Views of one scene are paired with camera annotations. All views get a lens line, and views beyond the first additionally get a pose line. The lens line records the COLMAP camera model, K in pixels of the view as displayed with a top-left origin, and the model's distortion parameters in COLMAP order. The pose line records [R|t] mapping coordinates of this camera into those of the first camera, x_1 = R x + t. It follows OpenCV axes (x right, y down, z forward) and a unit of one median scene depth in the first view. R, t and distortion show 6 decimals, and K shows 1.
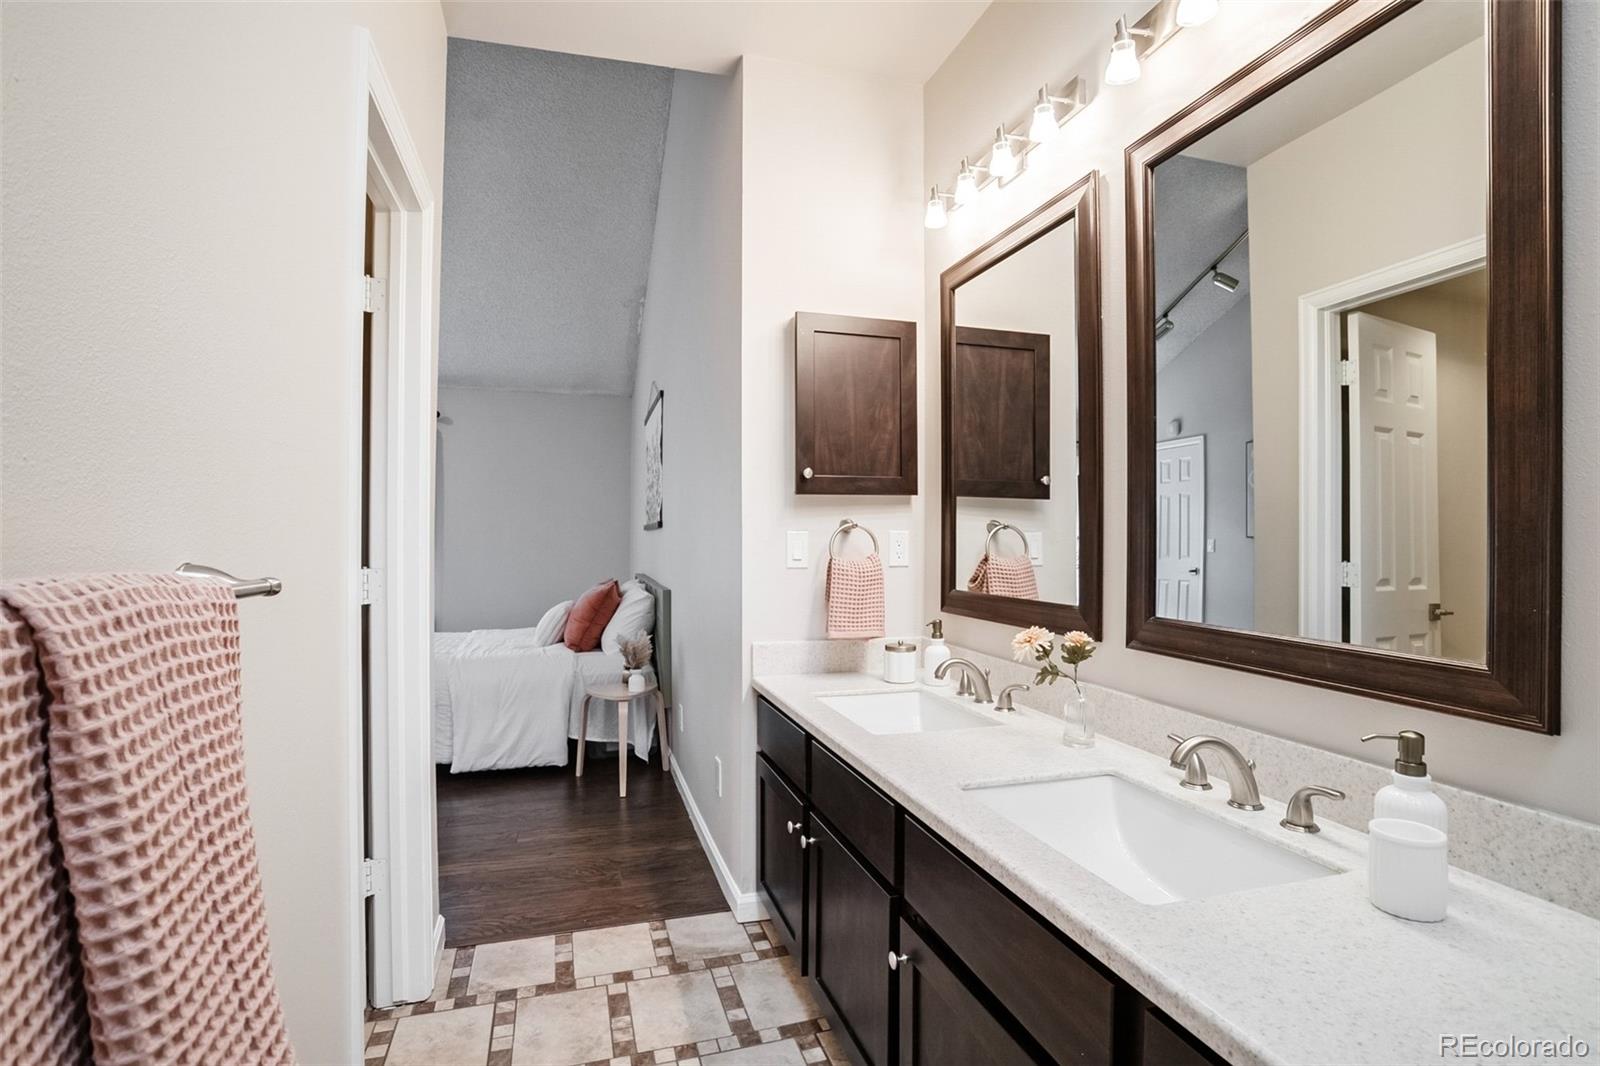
lens RADIAL K [[782.5, 0, 800.1], [0, 782.5, 545.5], [0, 0, 1]] dist [-0.072731, 0.044113]
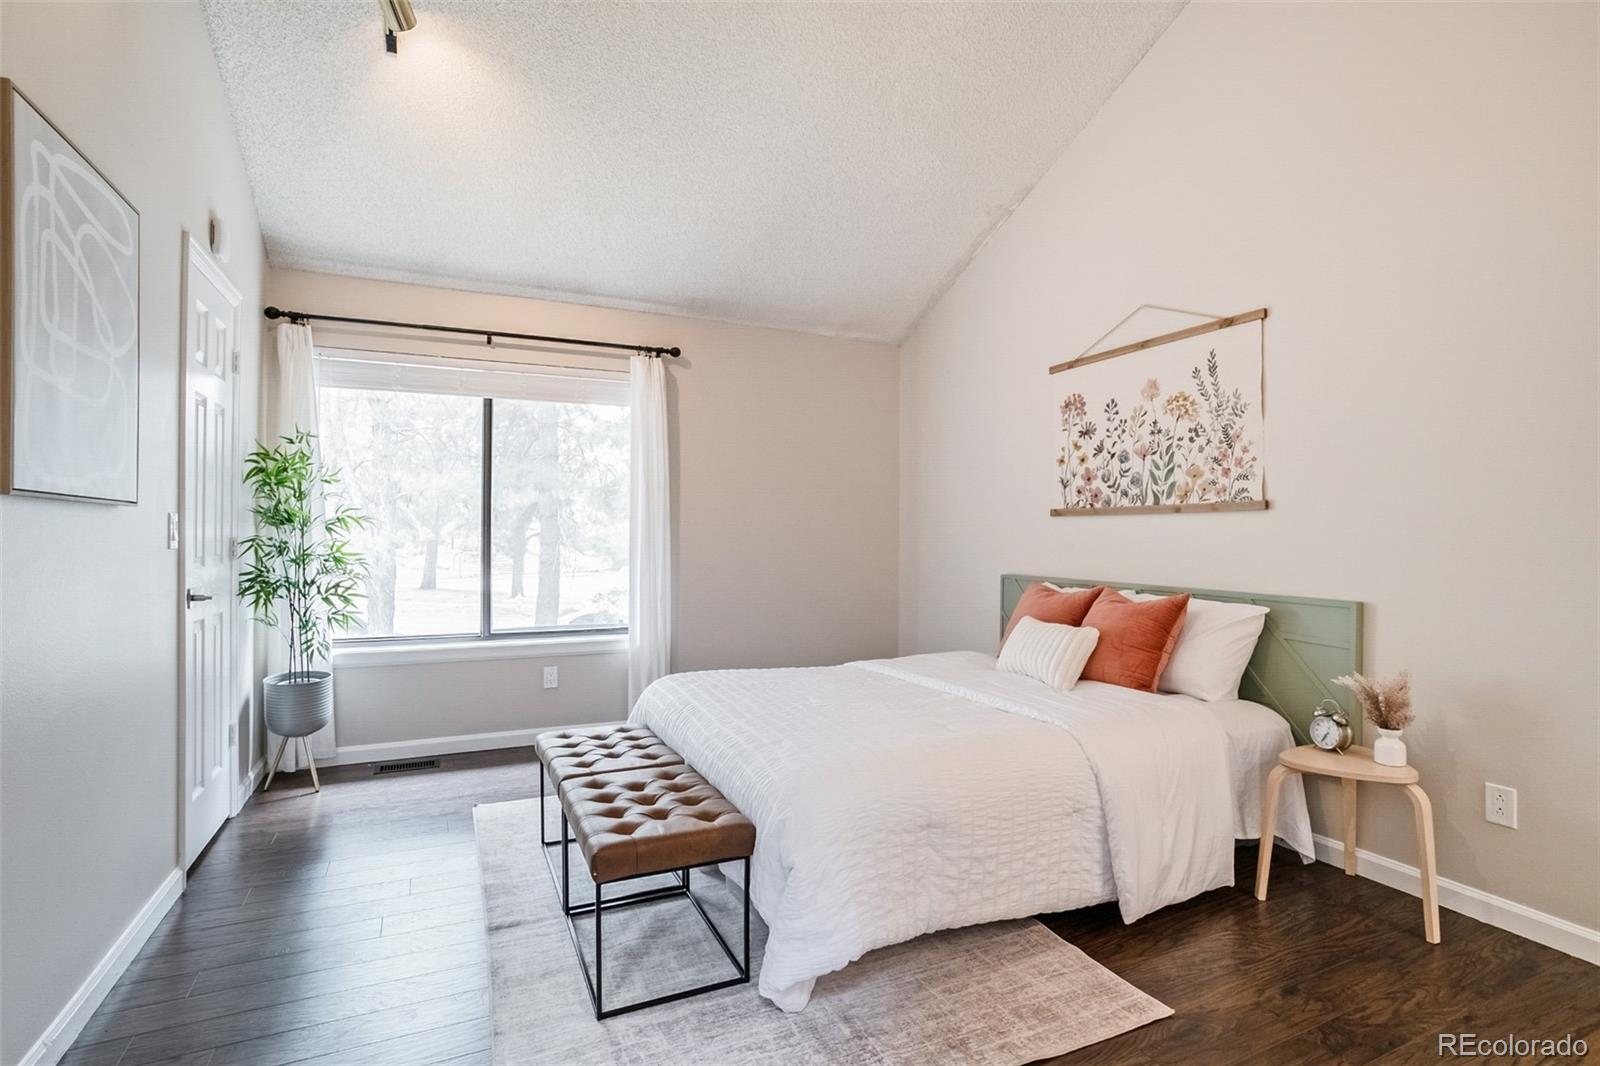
lens RADIAL K [[778.2, 0, 792.7], [0, 778.2, 532.1], [0, 0, 1]] dist [-0.070316, 0.041825]
pose [[0.990947, -0.001832, 0.134244, -0.689866], [0.002255, 0.999993, -0.002997, -0.001951], [-0.134237, 0.003272, 0.990944, 0.401055]]
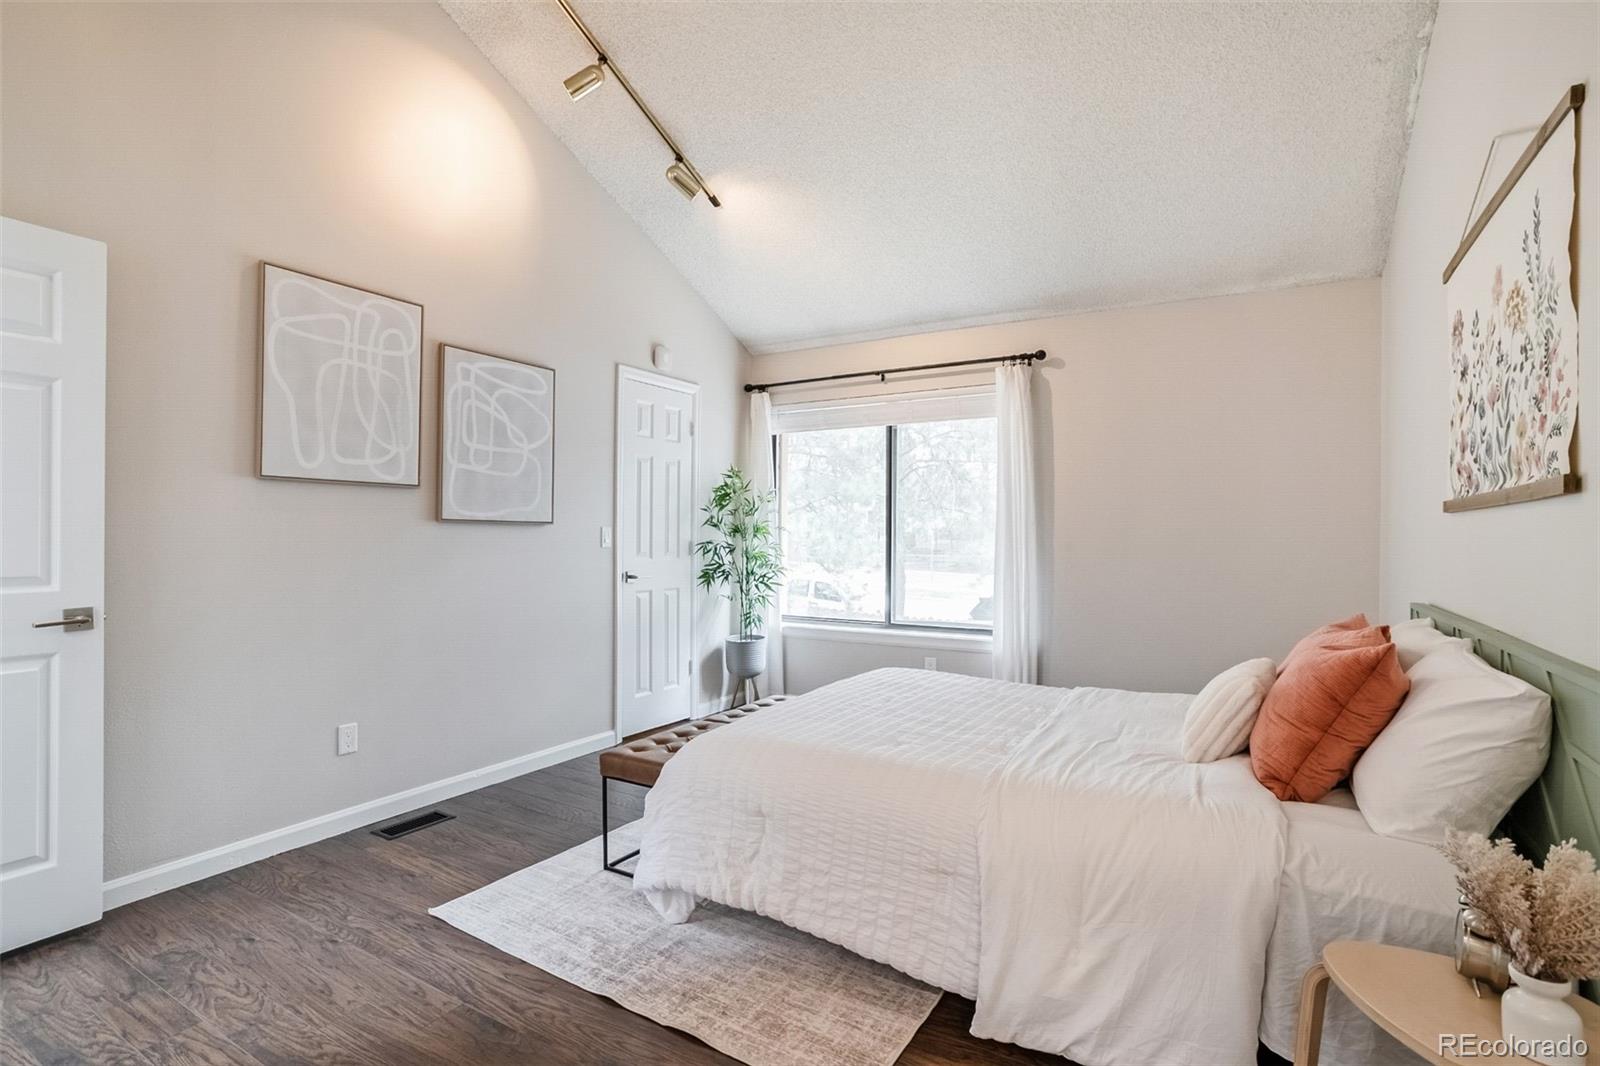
lens RADIAL K [[766.0, 0, 769.6], [0, 766.0, 530.6], [0, 0, 1]] dist [-0.055058, 0.027767]
pose [[0.653609, -0.008528, -0.756784, -0.165139], [-0.001814, 0.999916, -0.012835, -0.001720], [0.756830, 0.009762, 0.653539, 0.533828]]
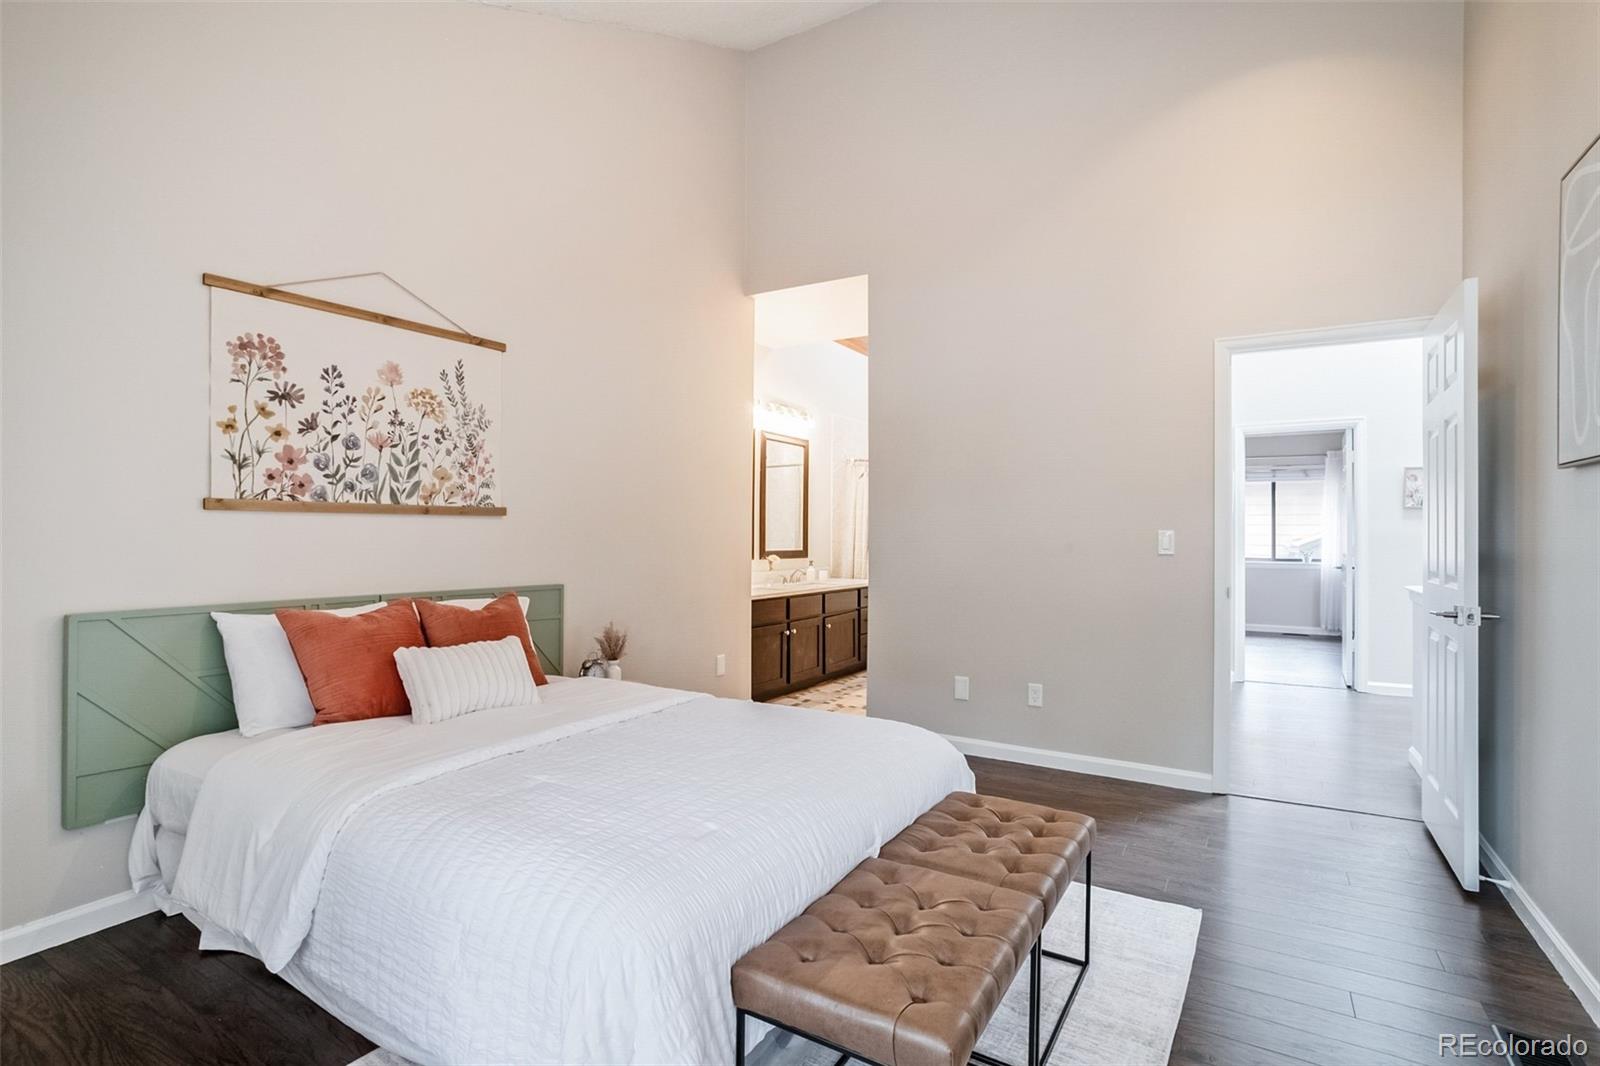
lens RADIAL K [[778.2, 0, 792.7], [0, 778.2, 532.1], [0, 0, 1]] dist [-0.070316, 0.041825]
pose [[-0.670266, -0.012407, 0.742018, -0.986146], [-0.009862, 0.999921, 0.007810, -0.014487], [-0.742056, -0.002083, -0.670335, 1.333618]]
